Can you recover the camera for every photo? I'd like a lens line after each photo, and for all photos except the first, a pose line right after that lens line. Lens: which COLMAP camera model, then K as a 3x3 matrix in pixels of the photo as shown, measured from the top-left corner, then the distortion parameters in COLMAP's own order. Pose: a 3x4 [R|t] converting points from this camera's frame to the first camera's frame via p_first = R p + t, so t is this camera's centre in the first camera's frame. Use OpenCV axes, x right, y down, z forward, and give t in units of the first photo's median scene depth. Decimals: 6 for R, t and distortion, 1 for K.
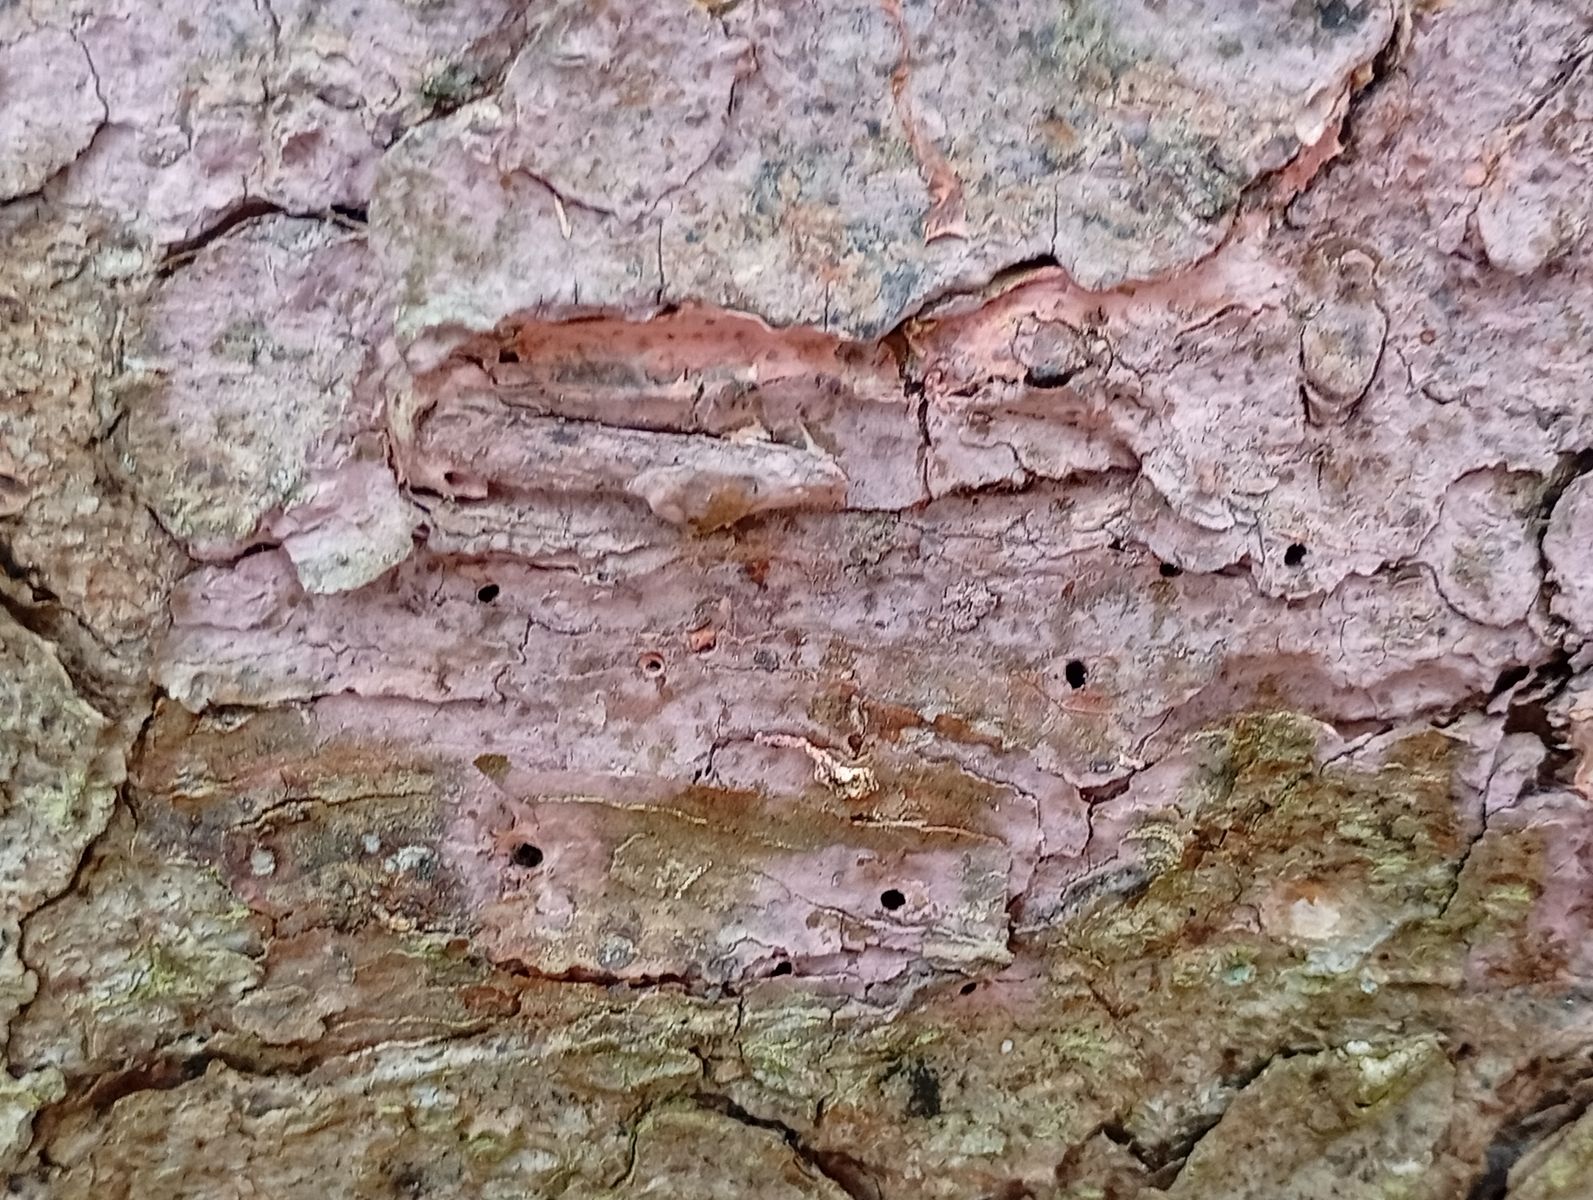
lens RADIAL K [[2535.0, 0, 796.5], [0, 2535.0, 600.0], [0, 0, 1]] dist [0.123741, -0.592732]
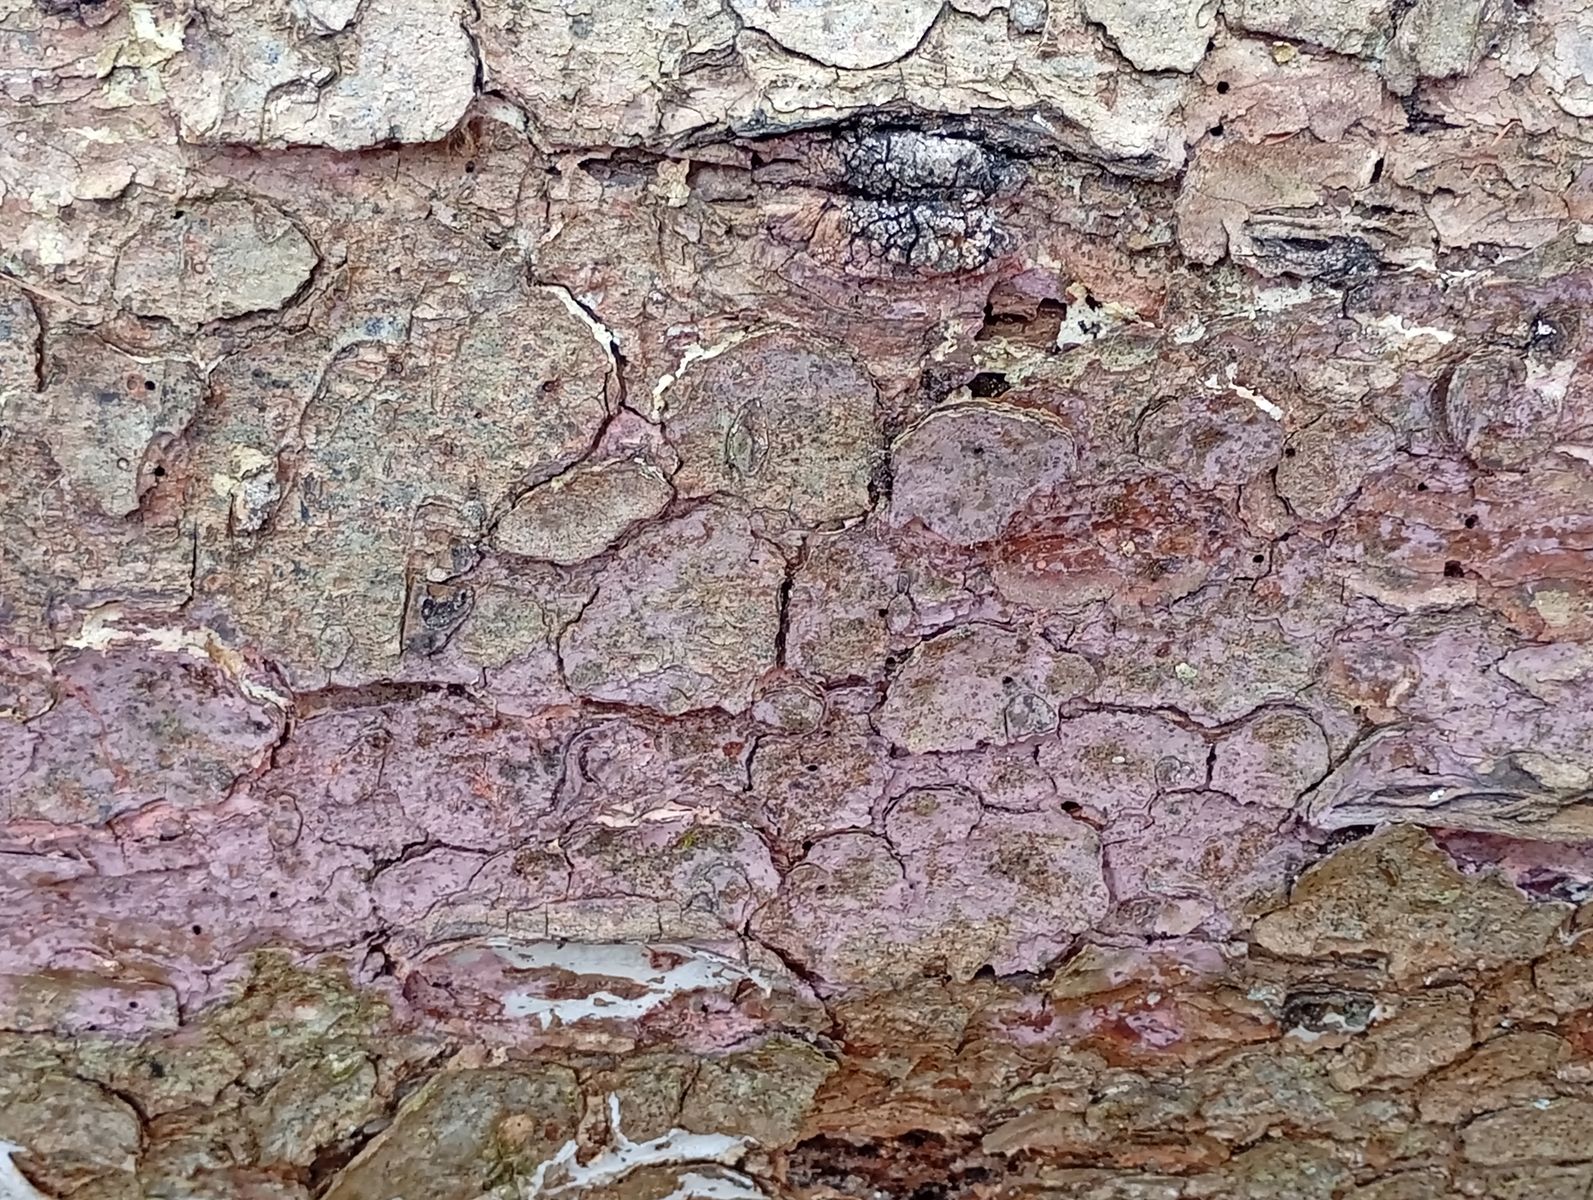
lens RADIAL K [[2535.0, 0, 796.5], [0, 2535.0, 600.0], [0, 0, 1]] dist [0.123741, -0.592732]
pose [[0.999256, 0.038168, 0.005547, 0.690242], [-0.038507, 0.979123, 0.199588, -0.837719], [0.002187, -0.199653, 0.979864, -1.465013]]
